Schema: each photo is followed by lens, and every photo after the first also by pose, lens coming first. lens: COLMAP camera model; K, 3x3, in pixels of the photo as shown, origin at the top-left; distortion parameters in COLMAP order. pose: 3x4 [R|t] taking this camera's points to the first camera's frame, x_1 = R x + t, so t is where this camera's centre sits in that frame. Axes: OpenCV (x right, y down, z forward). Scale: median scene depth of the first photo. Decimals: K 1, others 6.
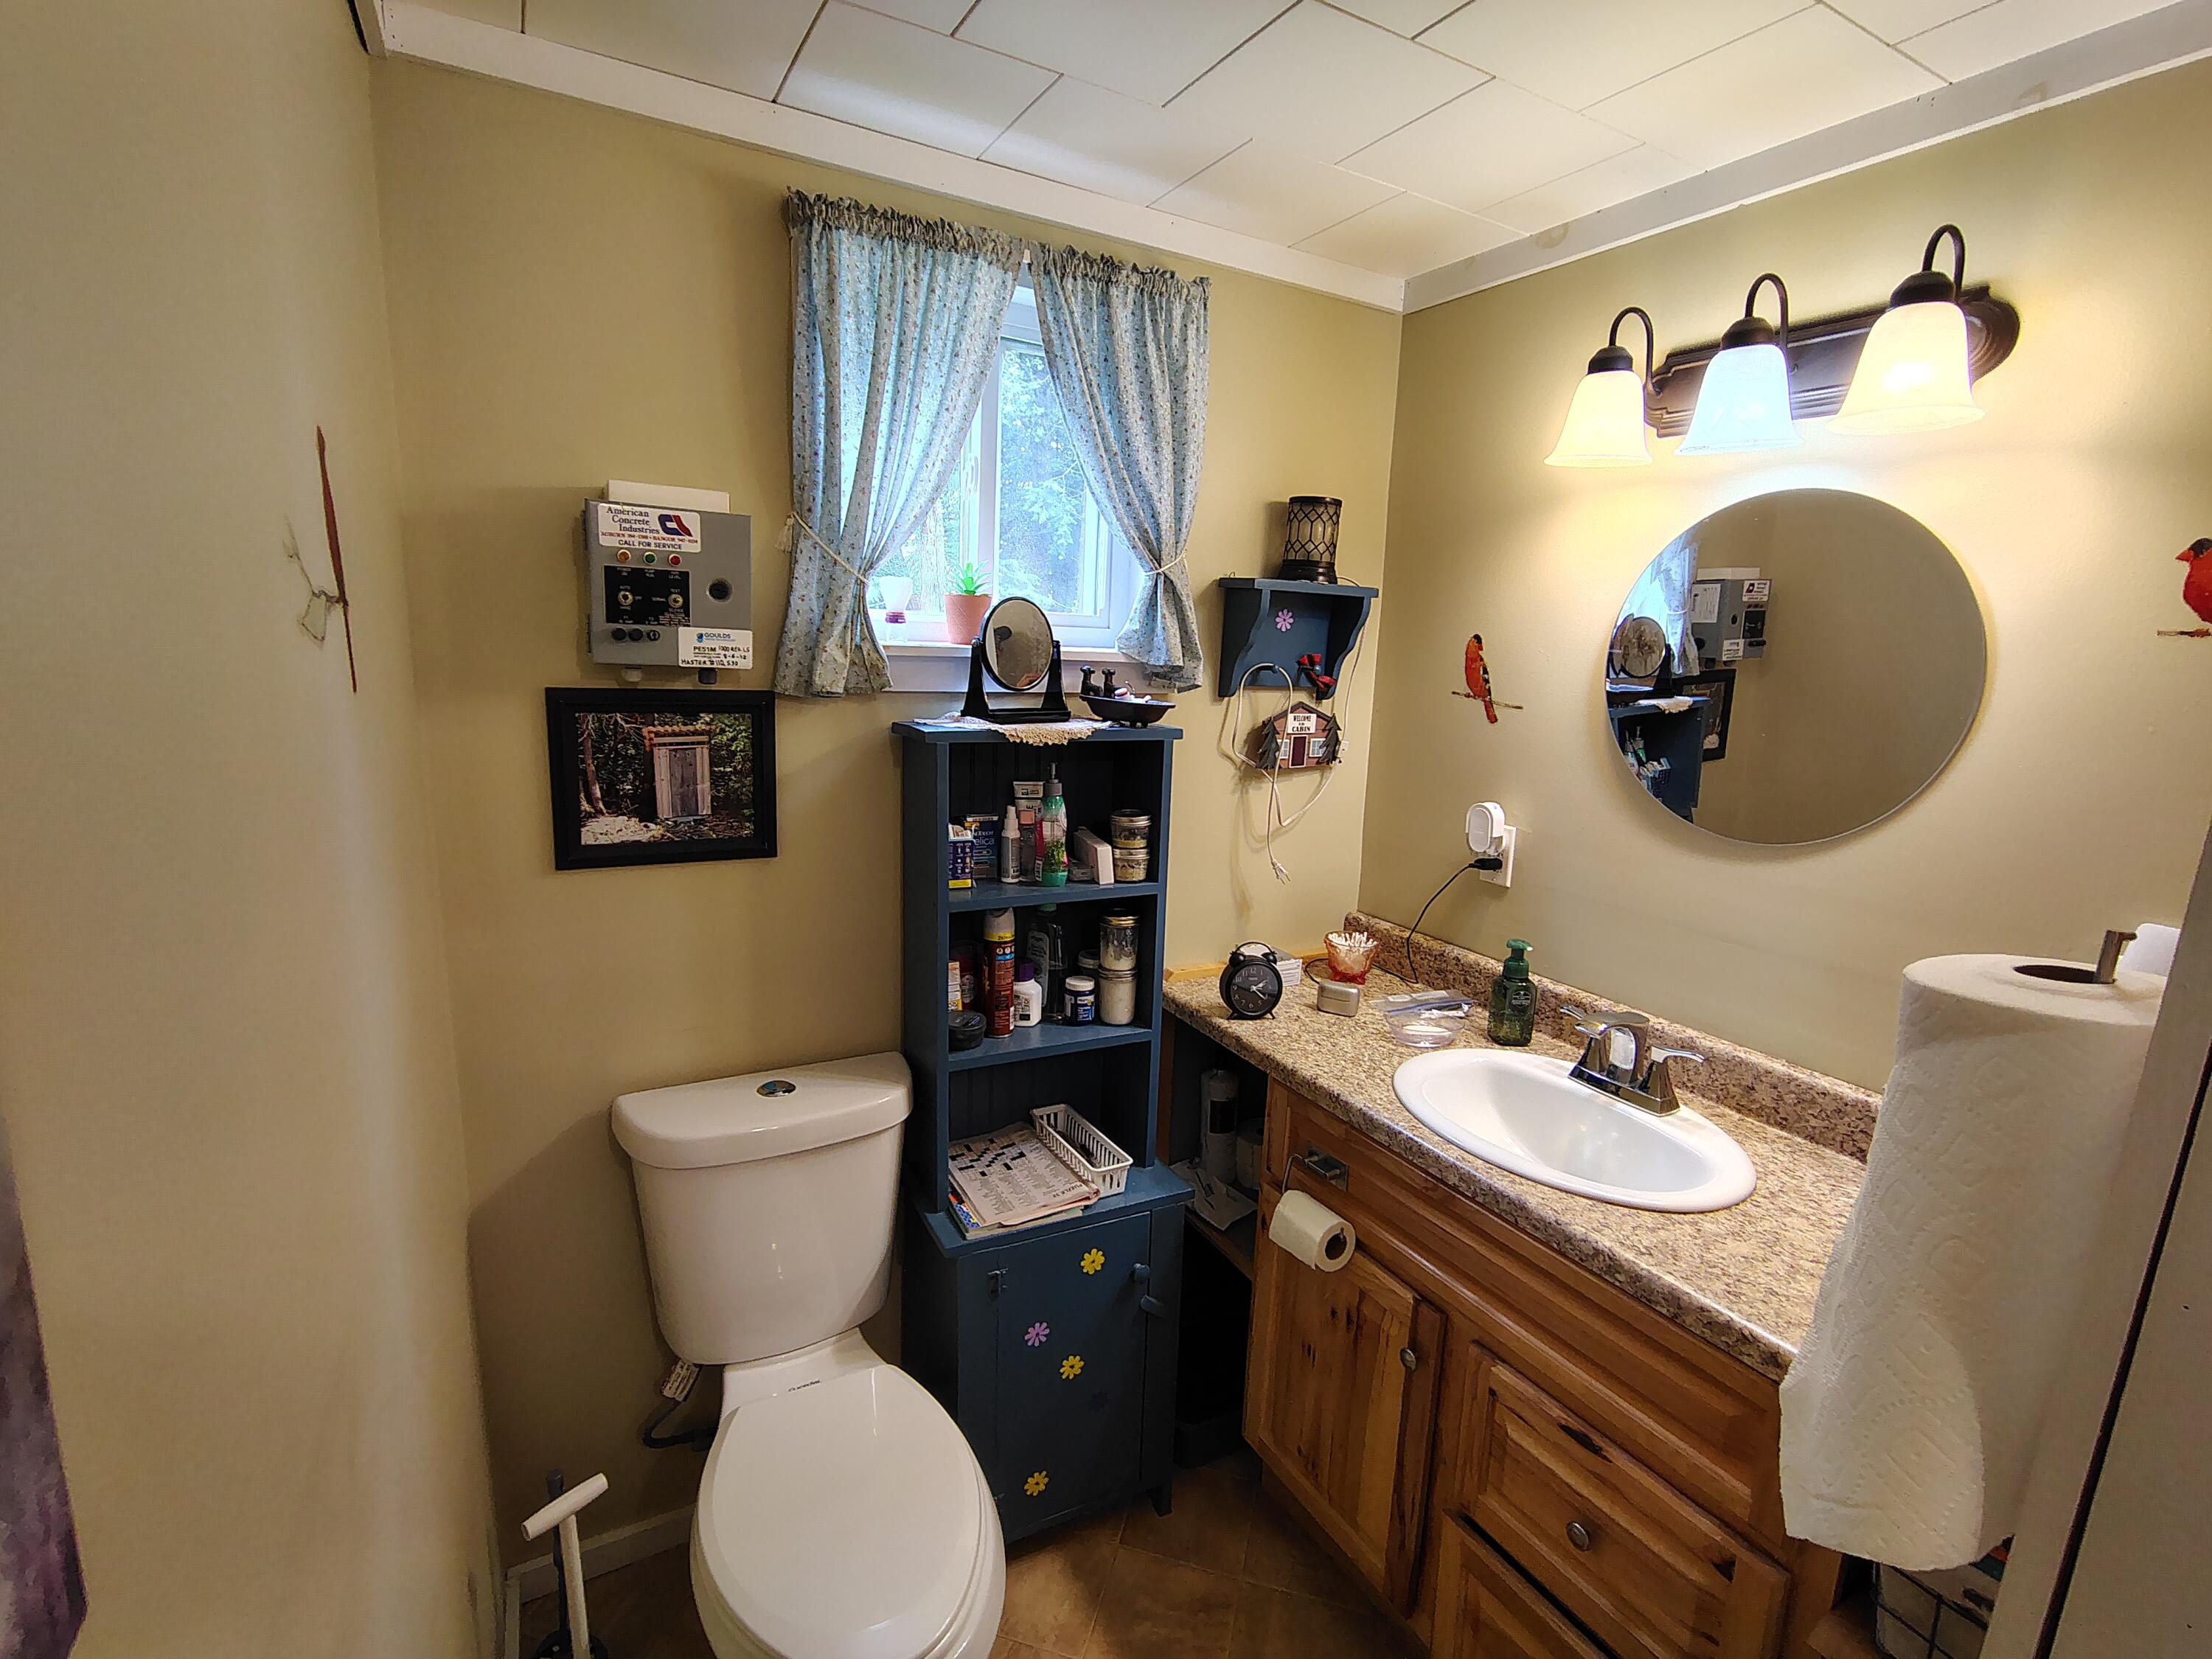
lens RADIAL K [[1028.6, 0, 1106.0], [0, 1028.6, 829.5], [0, 0, 1]] dist [-0.003348, 0.000143]
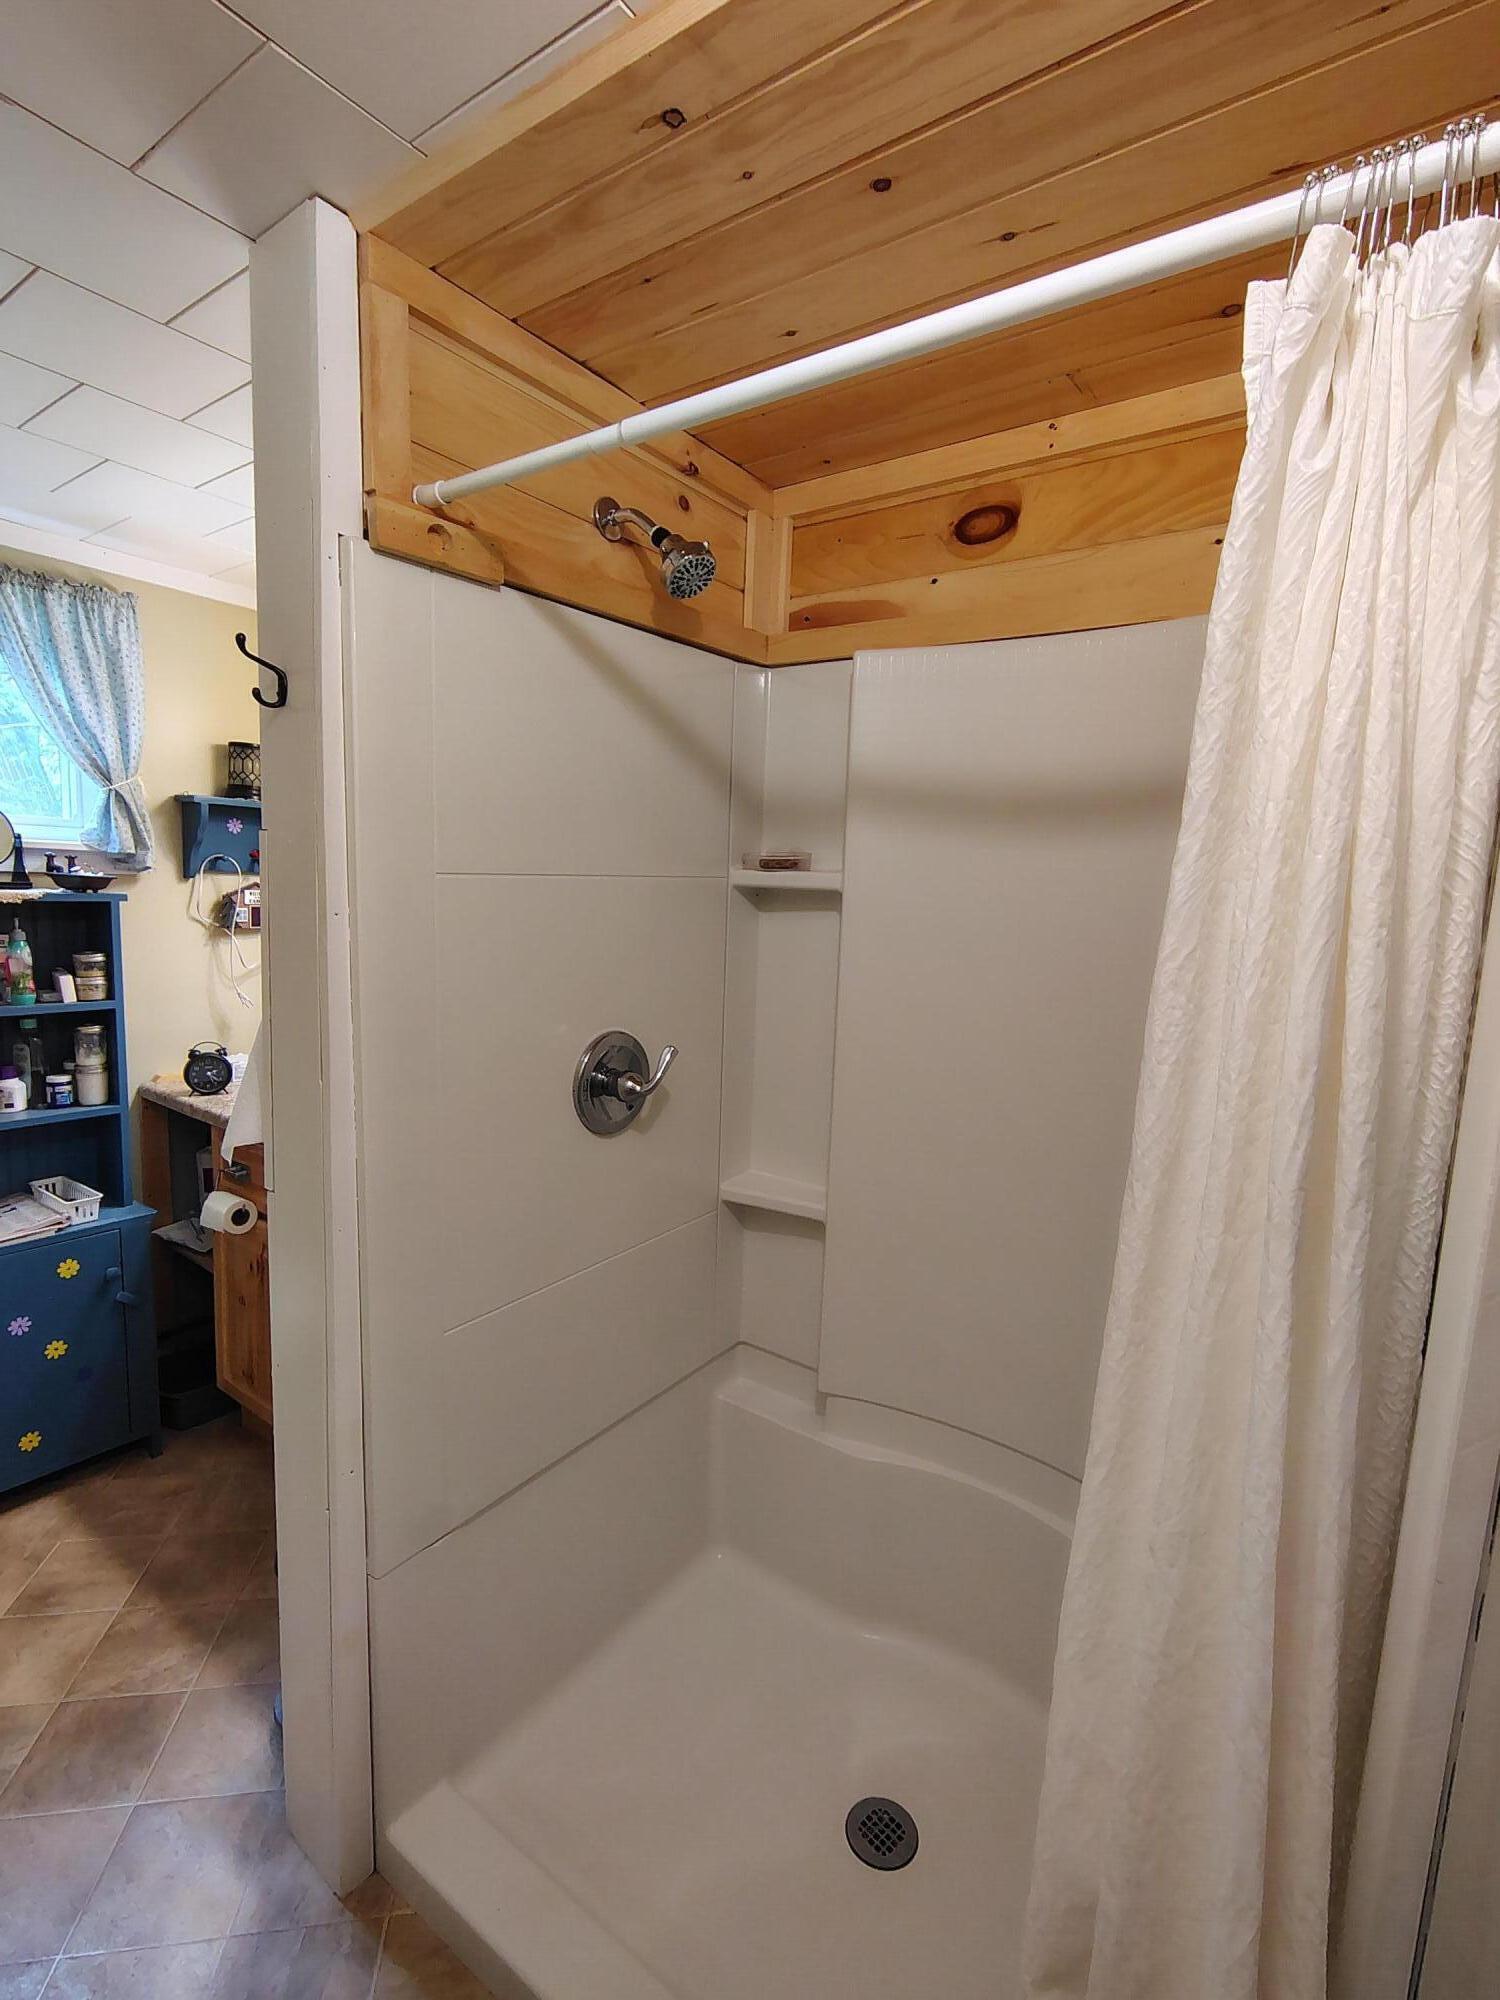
lens RADIAL K [[941.6, 0, 750.0], [0, 941.6, 1000.0], [0, 0, 1]] dist [0.006409, 0.000303]
pose [[0.916707, -0.060247, 0.394992, 0.339431], [0.083203, 0.995679, -0.041232, 0.177834], [-0.390801, 0.070662, 0.917759, -0.555845]]
